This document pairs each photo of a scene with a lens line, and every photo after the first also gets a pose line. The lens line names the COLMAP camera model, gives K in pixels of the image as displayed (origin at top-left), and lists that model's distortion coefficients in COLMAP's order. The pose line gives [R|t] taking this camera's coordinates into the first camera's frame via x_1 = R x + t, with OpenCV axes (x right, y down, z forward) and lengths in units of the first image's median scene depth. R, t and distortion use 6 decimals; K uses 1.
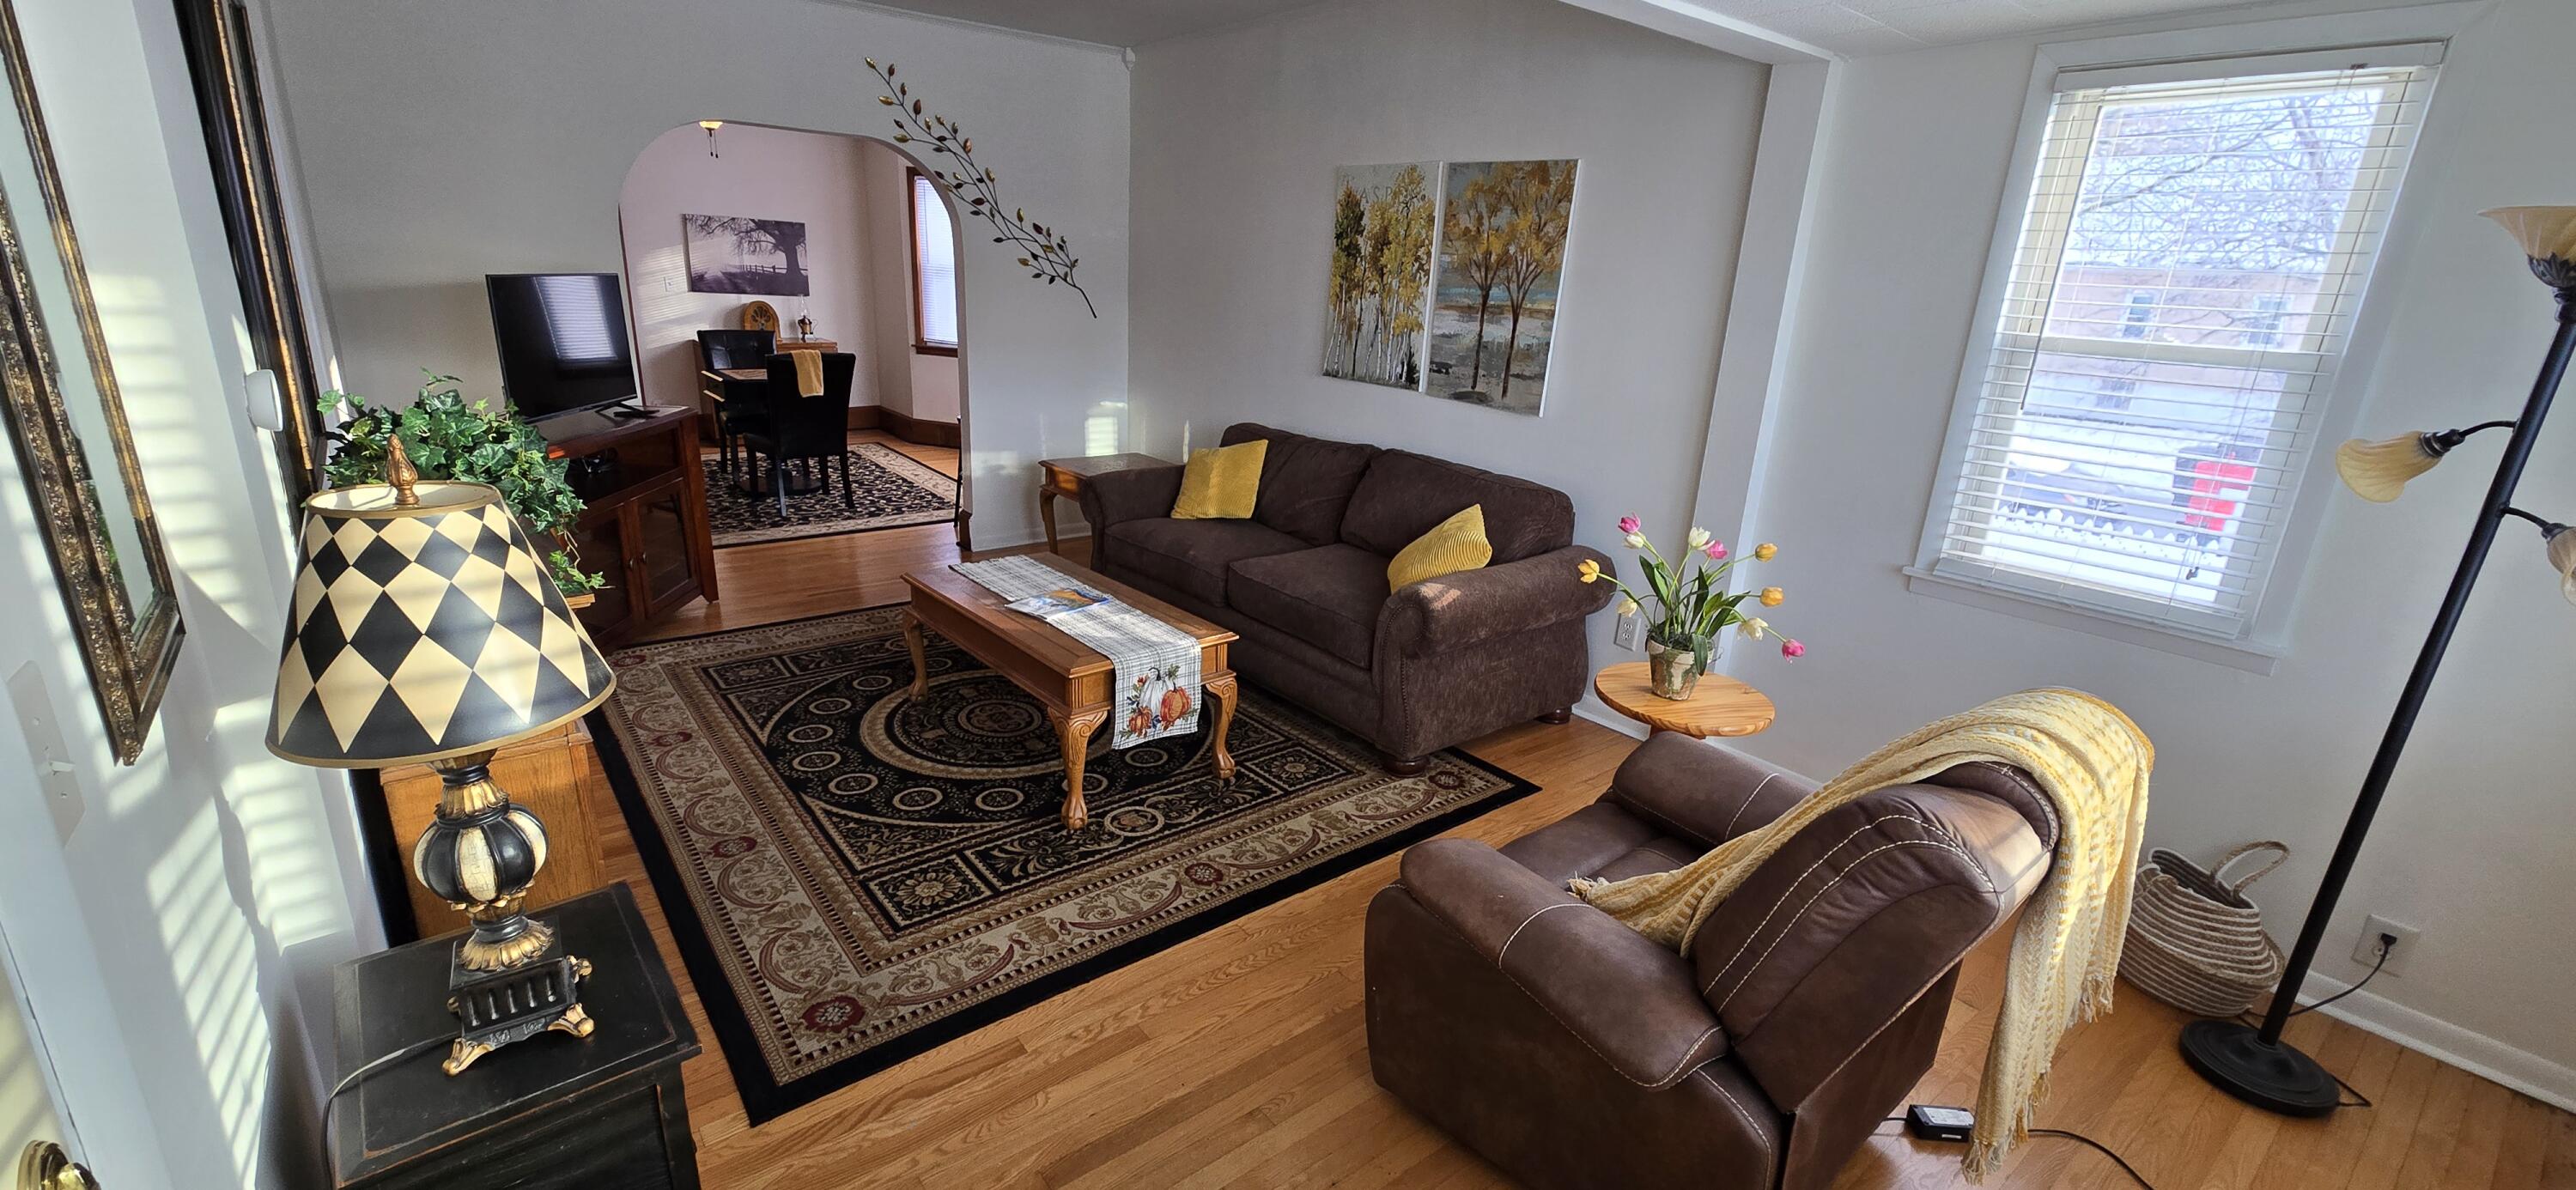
lens RADIAL K [[1049.6, 0, 1282.0], [0, 1049.6, 594.9], [0, 0, 1]] dist [0.003151, 0.000248]
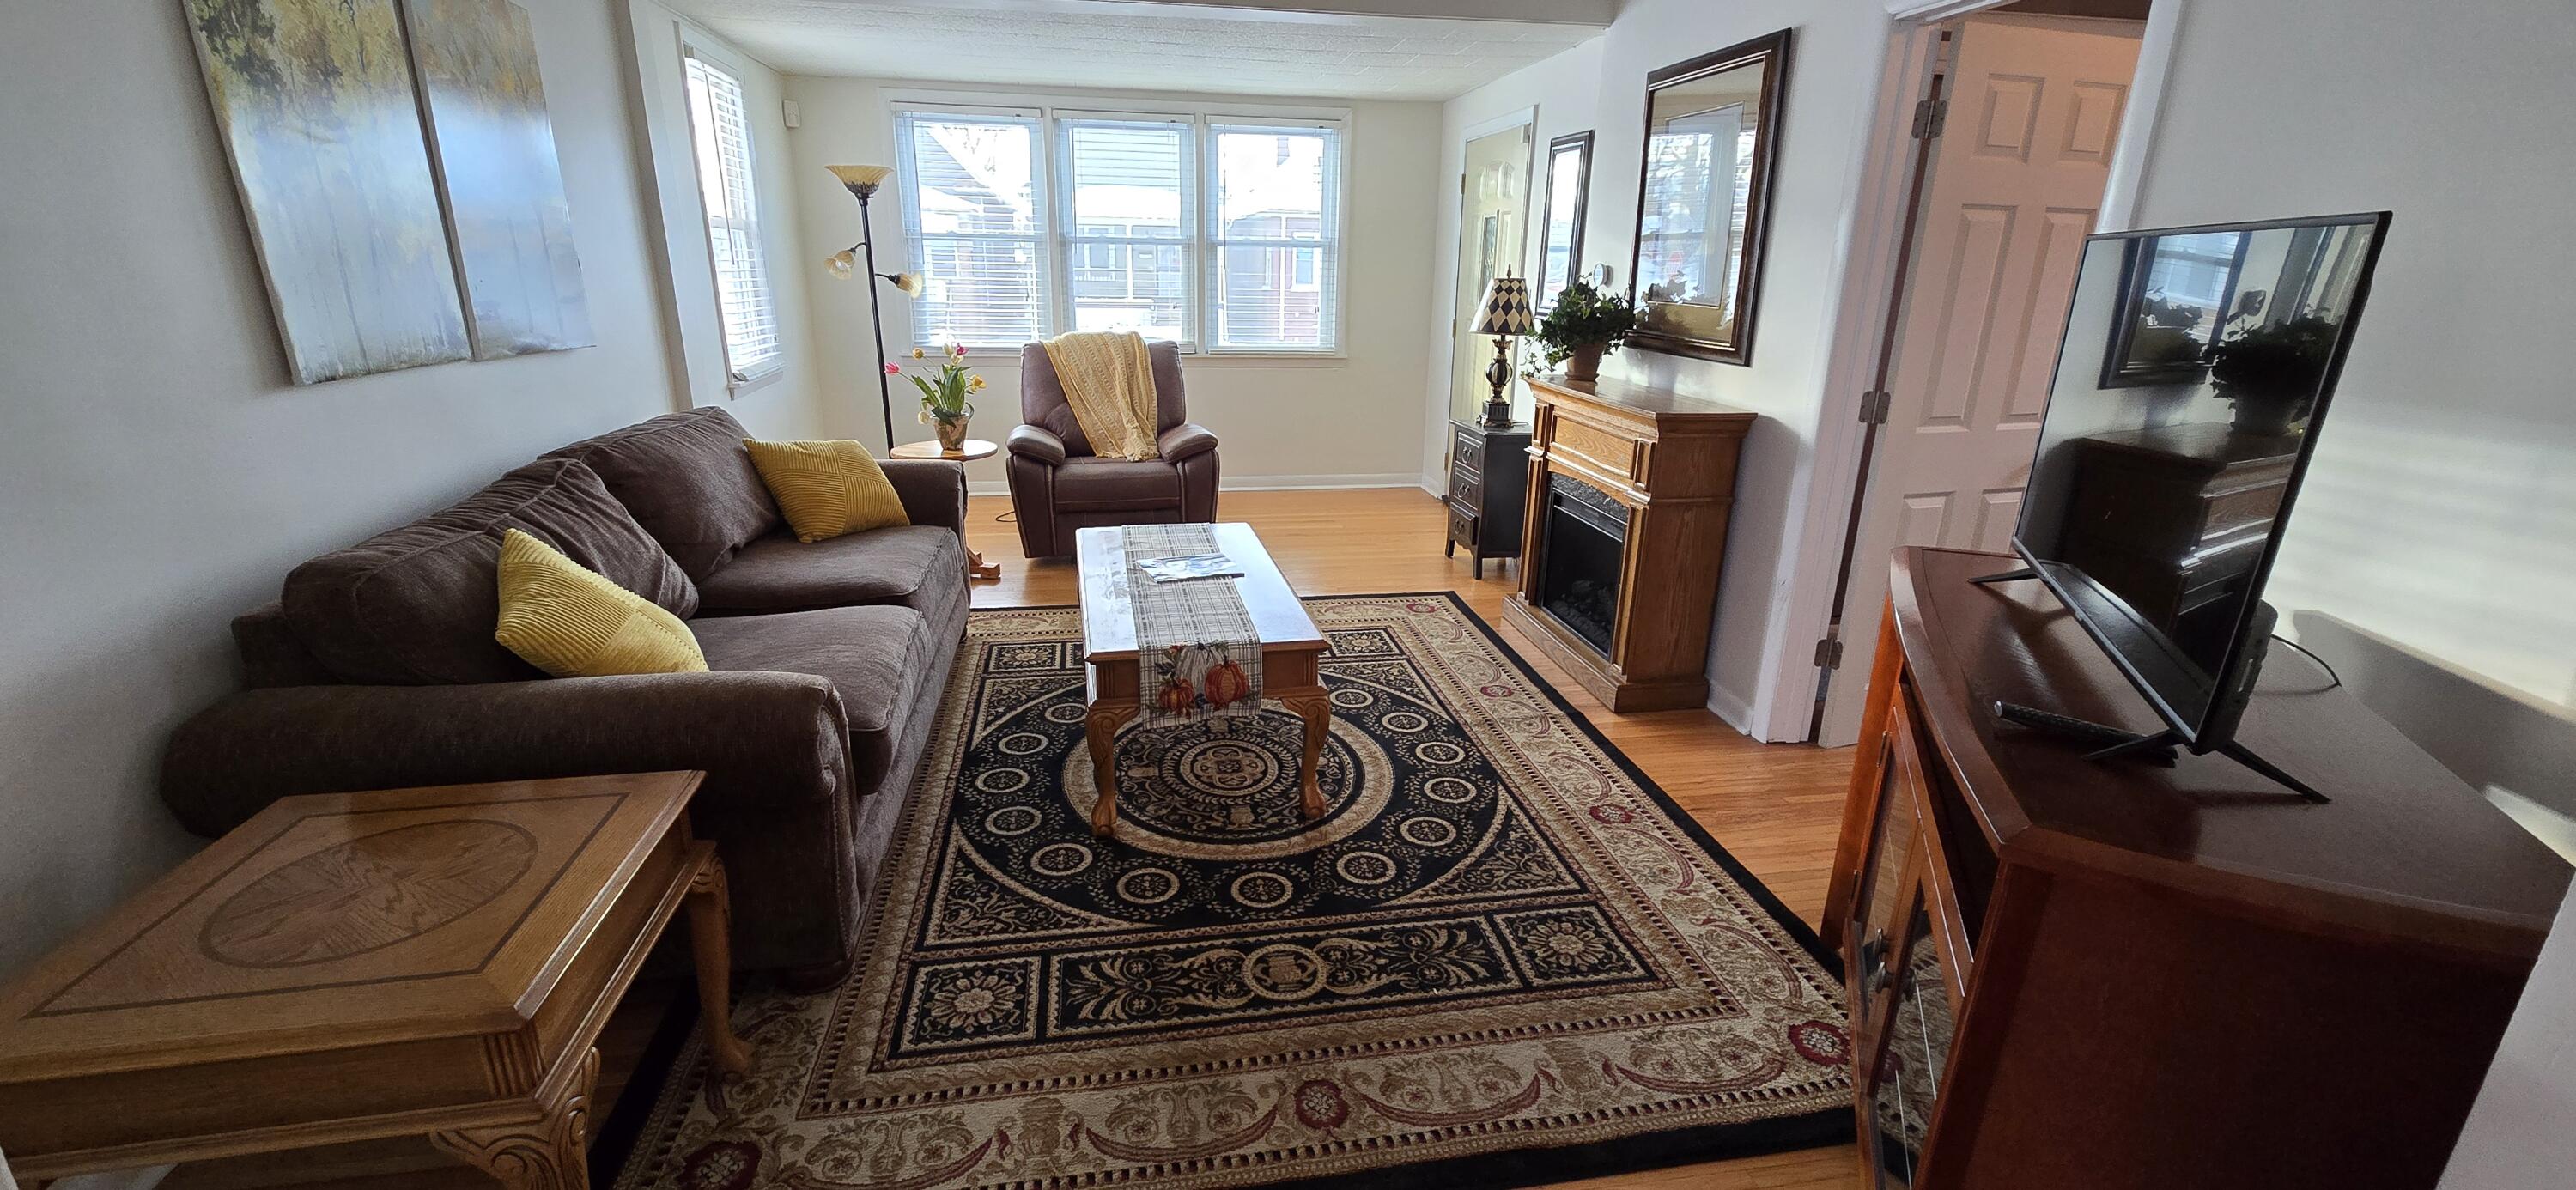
lens RADIAL K [[1049.6, 0, 1282.0], [0, 1049.6, 594.9], [0, 0, 1]] dist [0.003151, 0.000248]
pose [[-0.871179, -0.206839, 0.445270, -0.632882], [0.089671, 0.824639, 0.558507, -0.432424], [-0.482708, 0.526487, -0.699861, 1.473904]]
